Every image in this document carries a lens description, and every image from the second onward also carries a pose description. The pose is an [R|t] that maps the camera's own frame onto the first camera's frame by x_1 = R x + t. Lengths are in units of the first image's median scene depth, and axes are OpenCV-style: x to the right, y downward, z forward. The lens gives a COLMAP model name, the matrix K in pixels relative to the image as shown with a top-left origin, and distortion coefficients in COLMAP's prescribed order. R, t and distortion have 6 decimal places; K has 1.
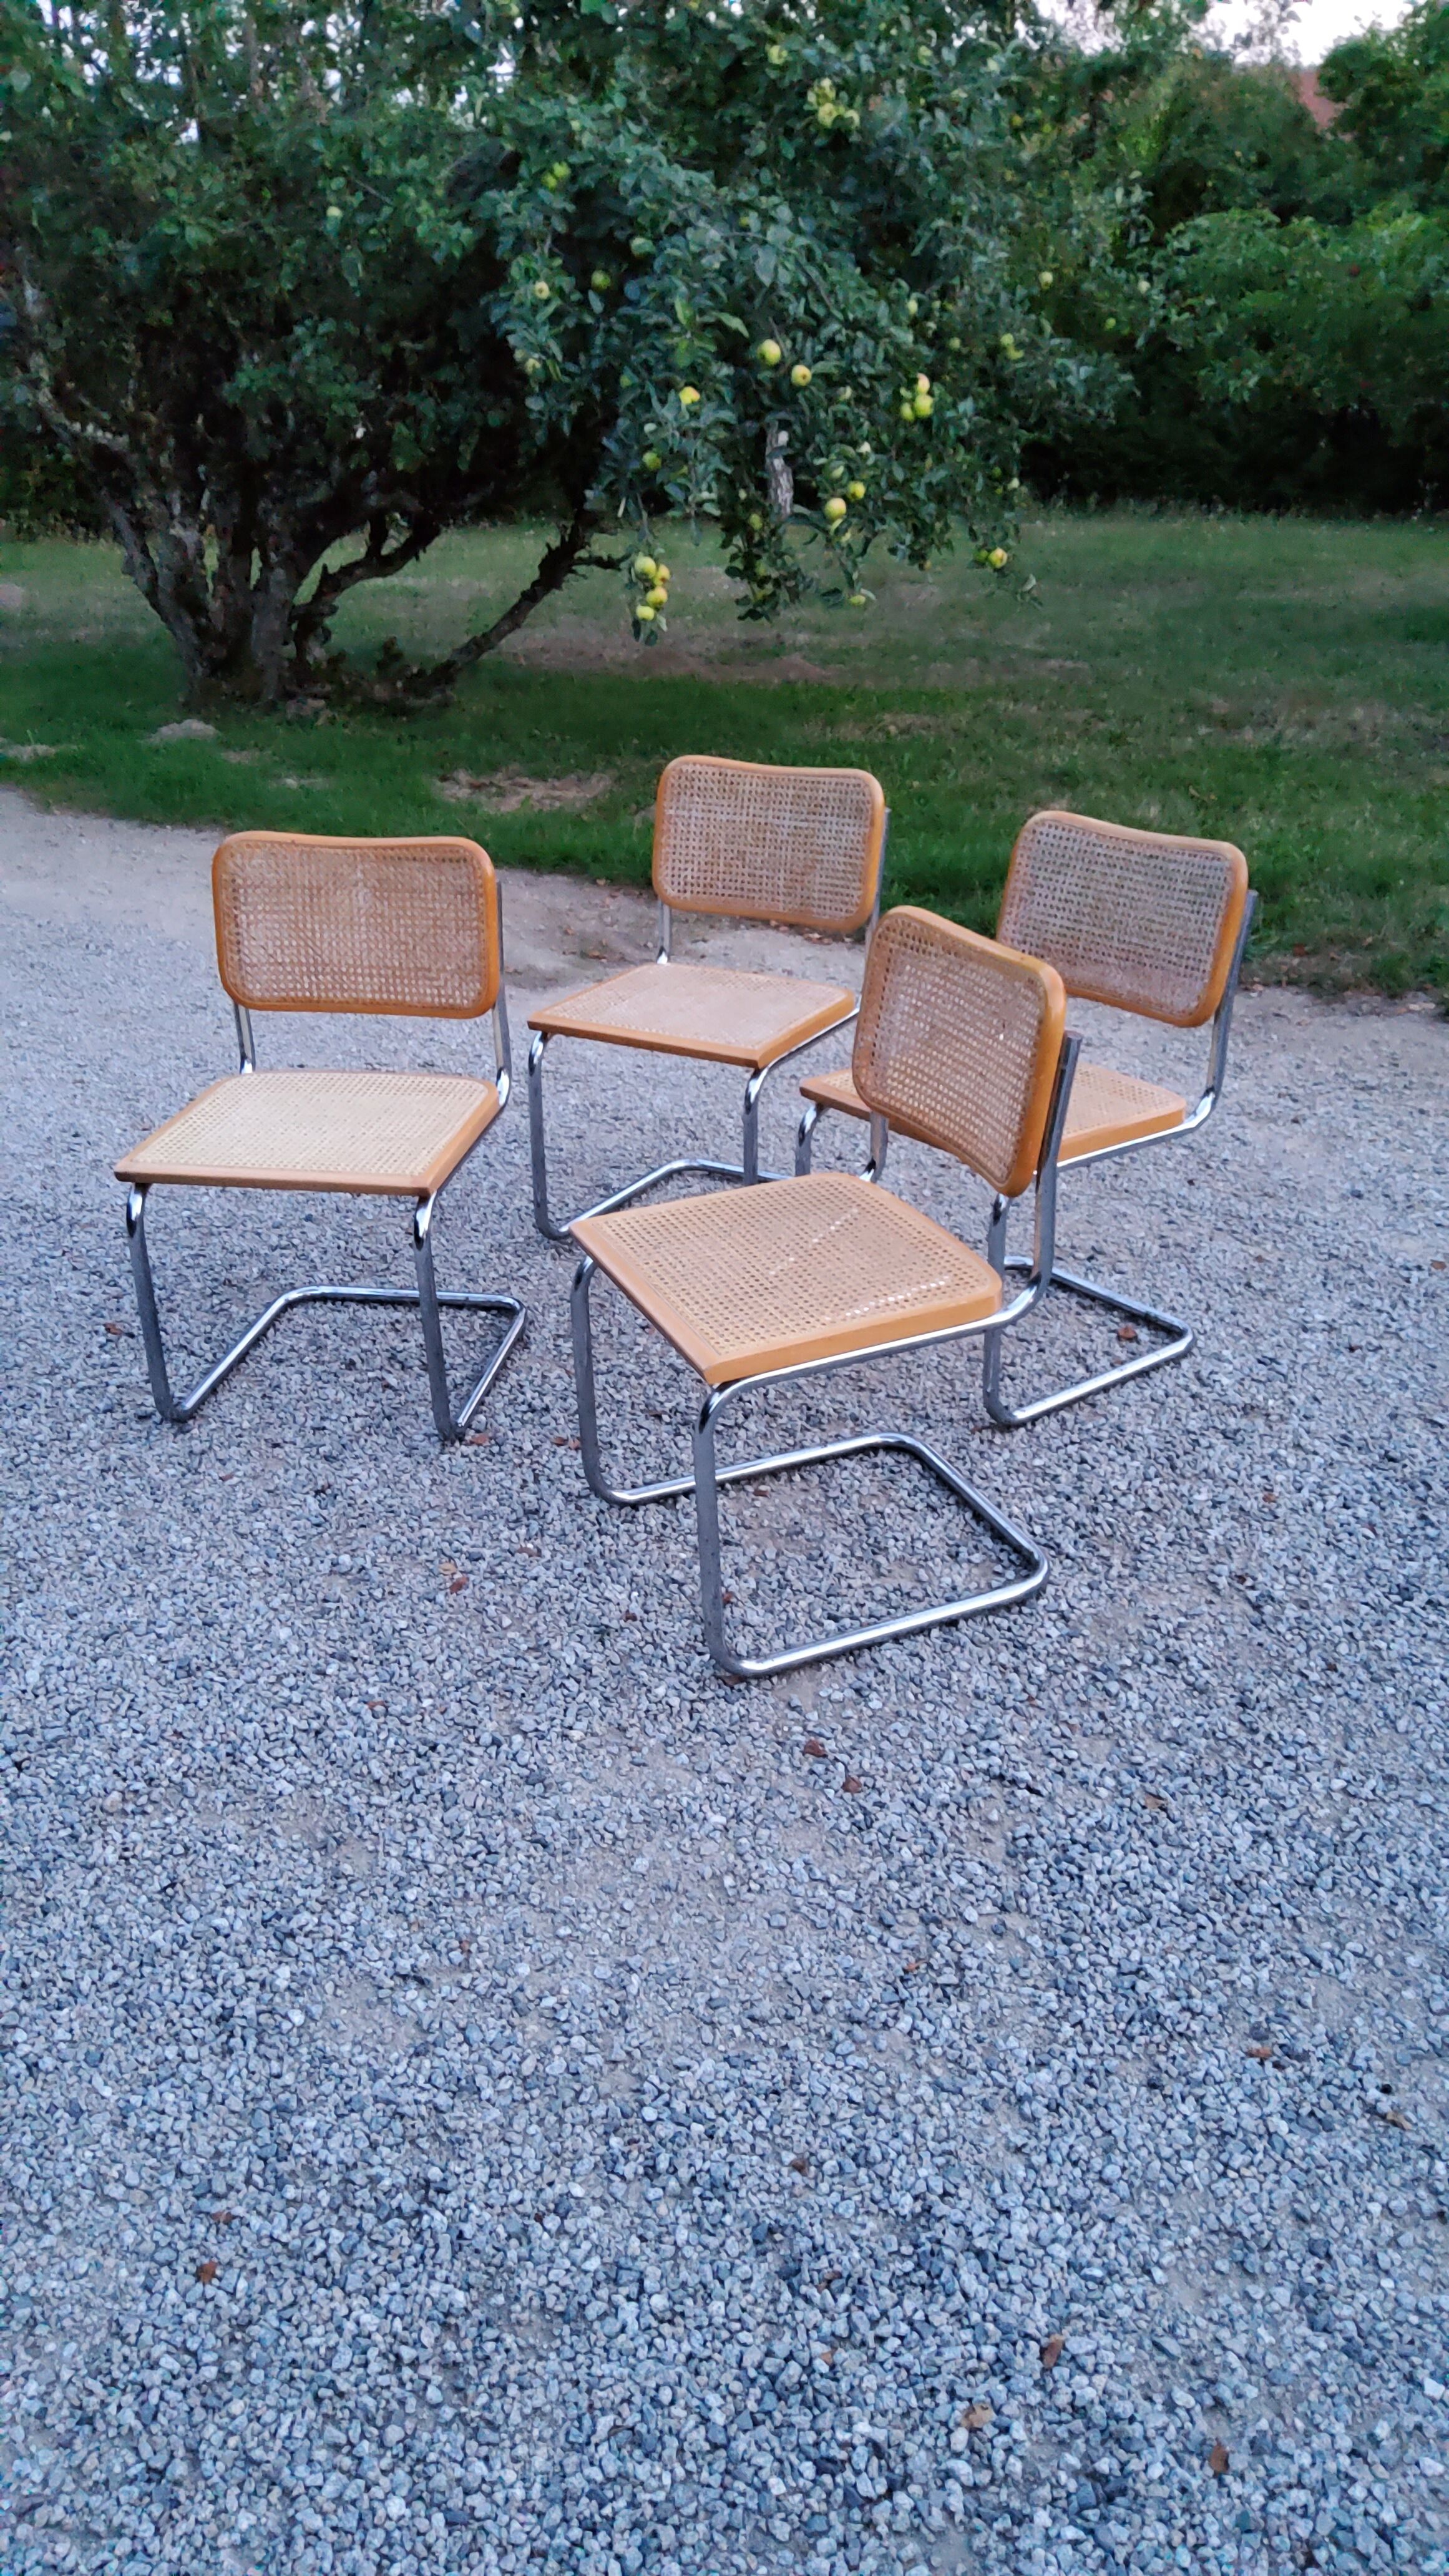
lens RADIAL K [[1928.2, 0, 733.9], [0, 1928.2, 1298.9], [0, 0, 1]] dist [0.077467, -0.130690]
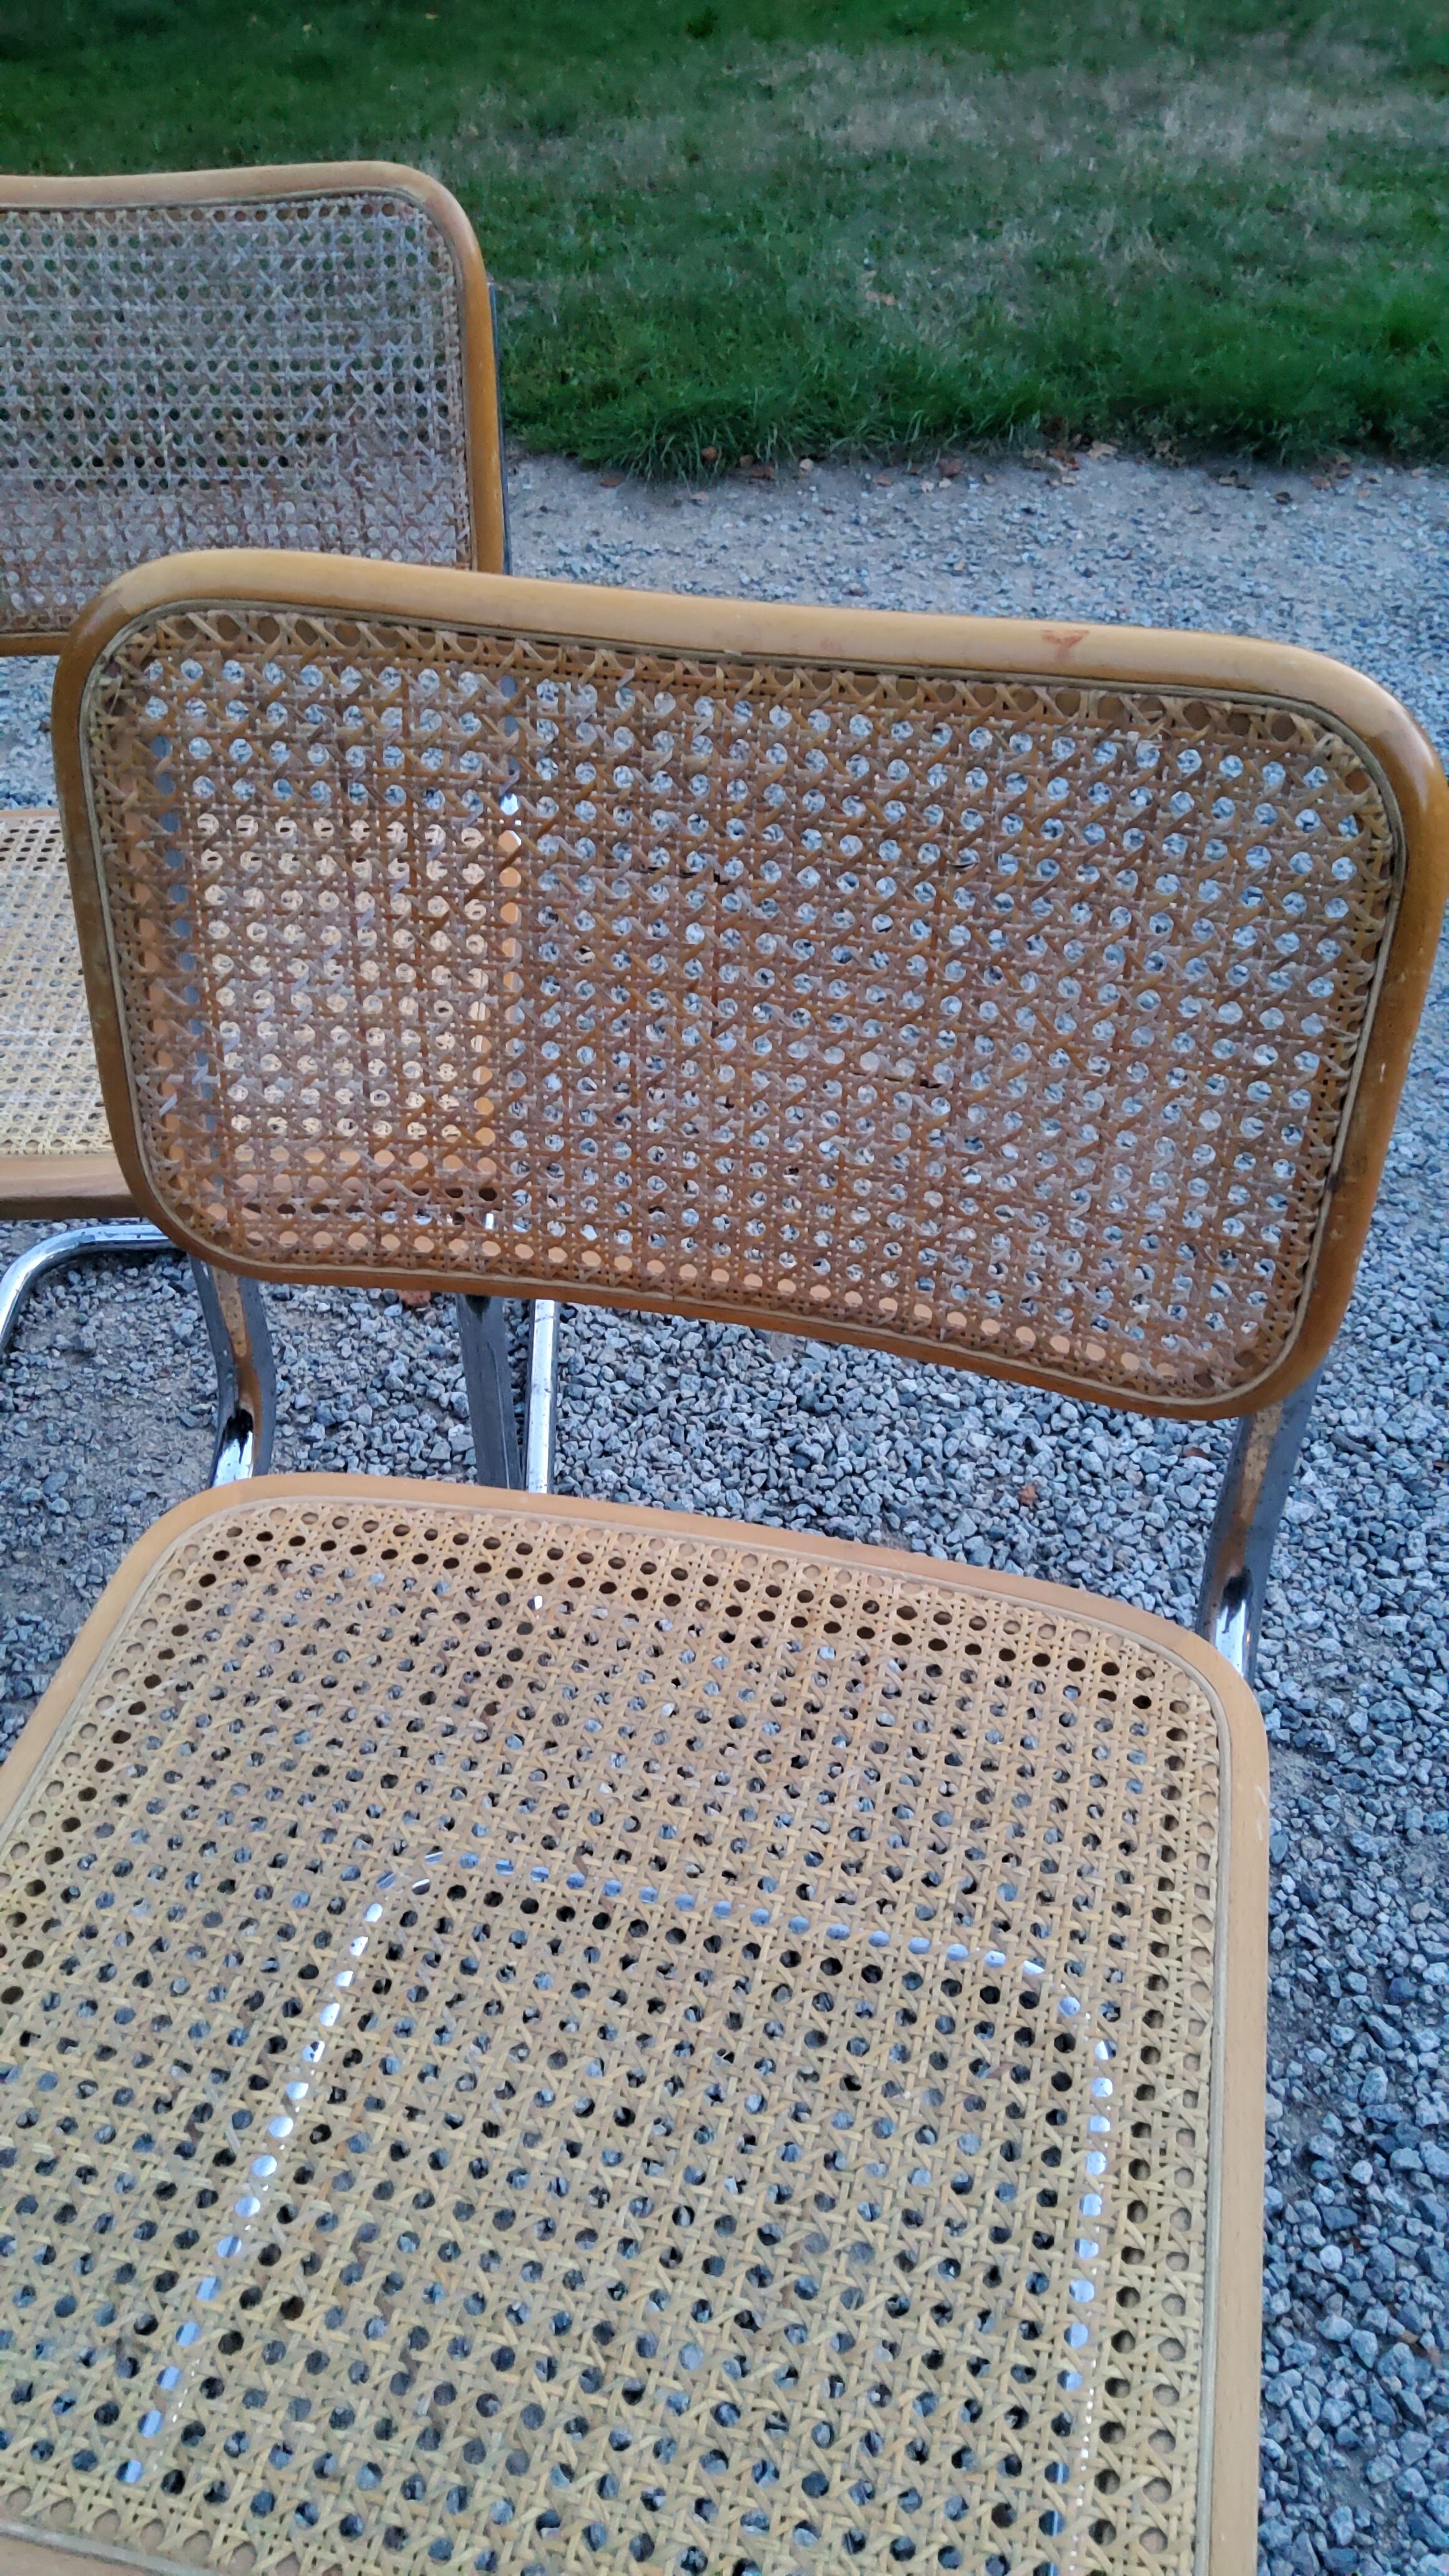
lens RADIAL K [[1928.2, 0, 730.1], [0, 1928.2, 1288.8], [0, 0, 1]] dist [0.077467, -0.130690]
pose [[0.582473, -0.520187, 0.624604, -0.072937], [0.329736, 0.853560, 0.403372, -0.194138], [-0.742966, -0.028999, 0.668700, 0.753256]]
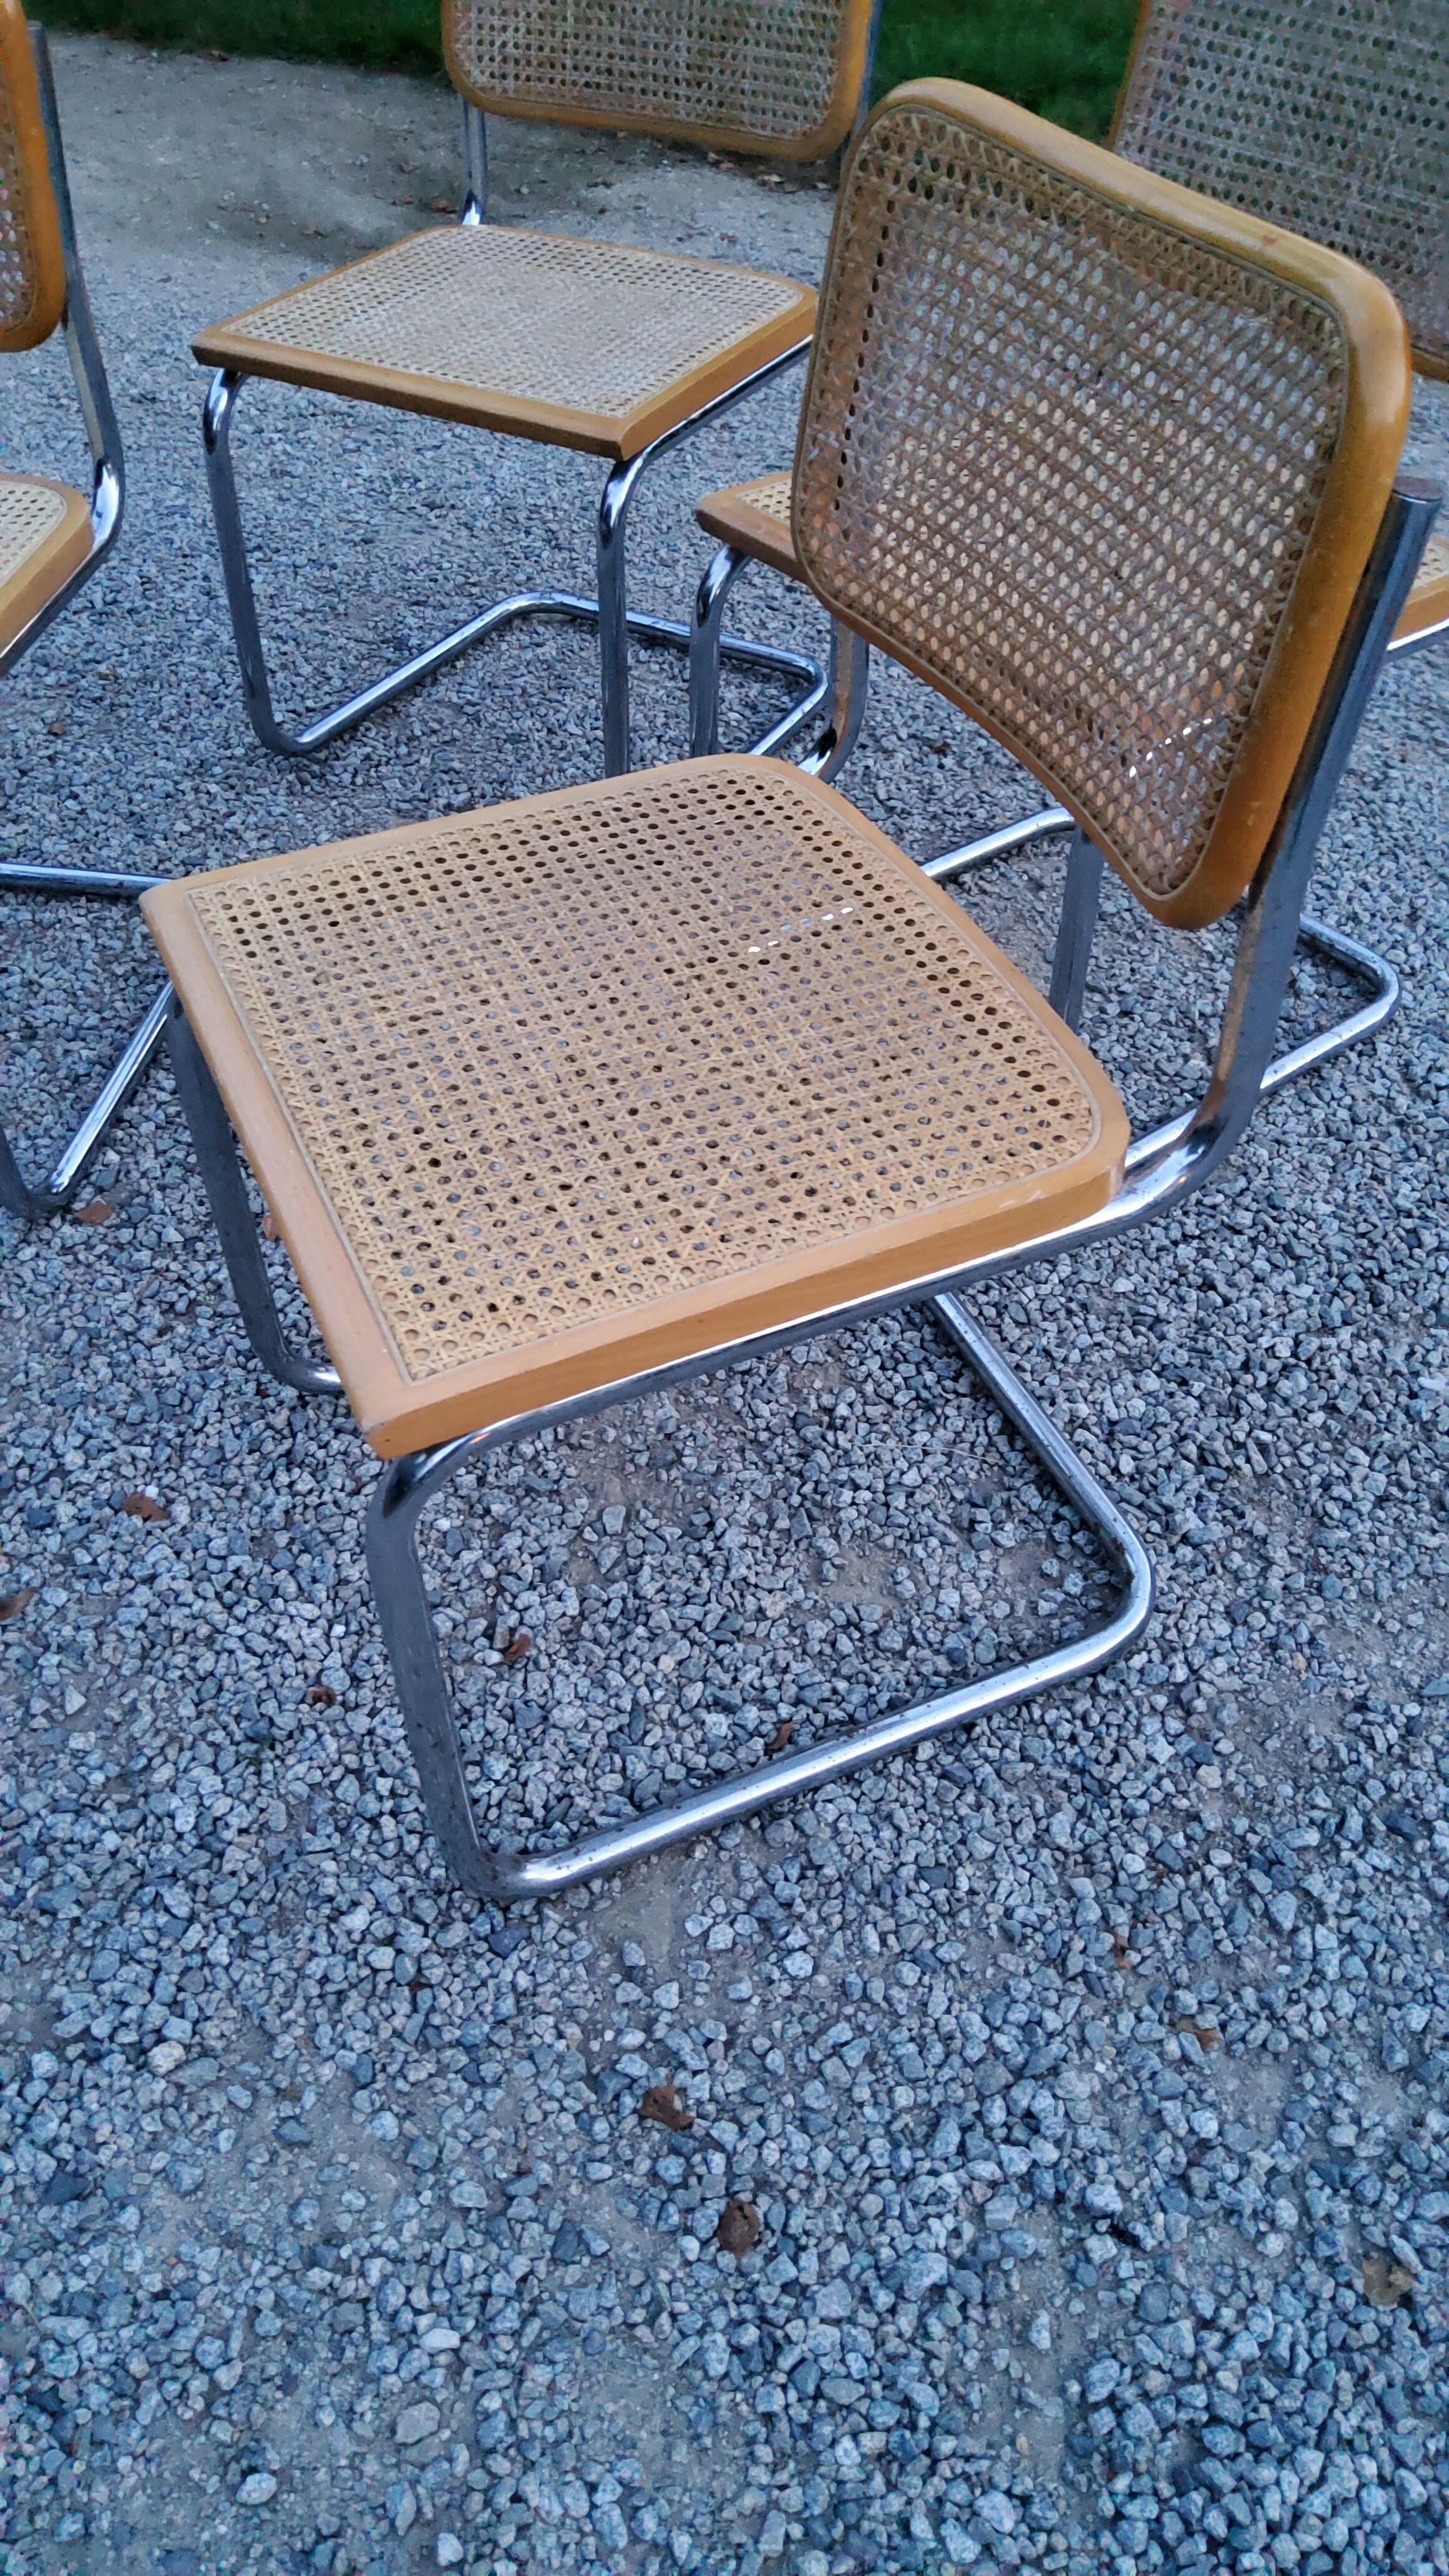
lens RADIAL K [[1928.2, 0, 731.5], [0, 1928.2, 1294.7], [0, 0, 1]] dist [0.077467, -0.130690]
pose [[0.999856, 0.006394, 0.015699, 0.043050], [-0.011157, 0.945474, 0.325507, -0.096191], [-0.012762, -0.325635, 0.945409, 0.536646]]
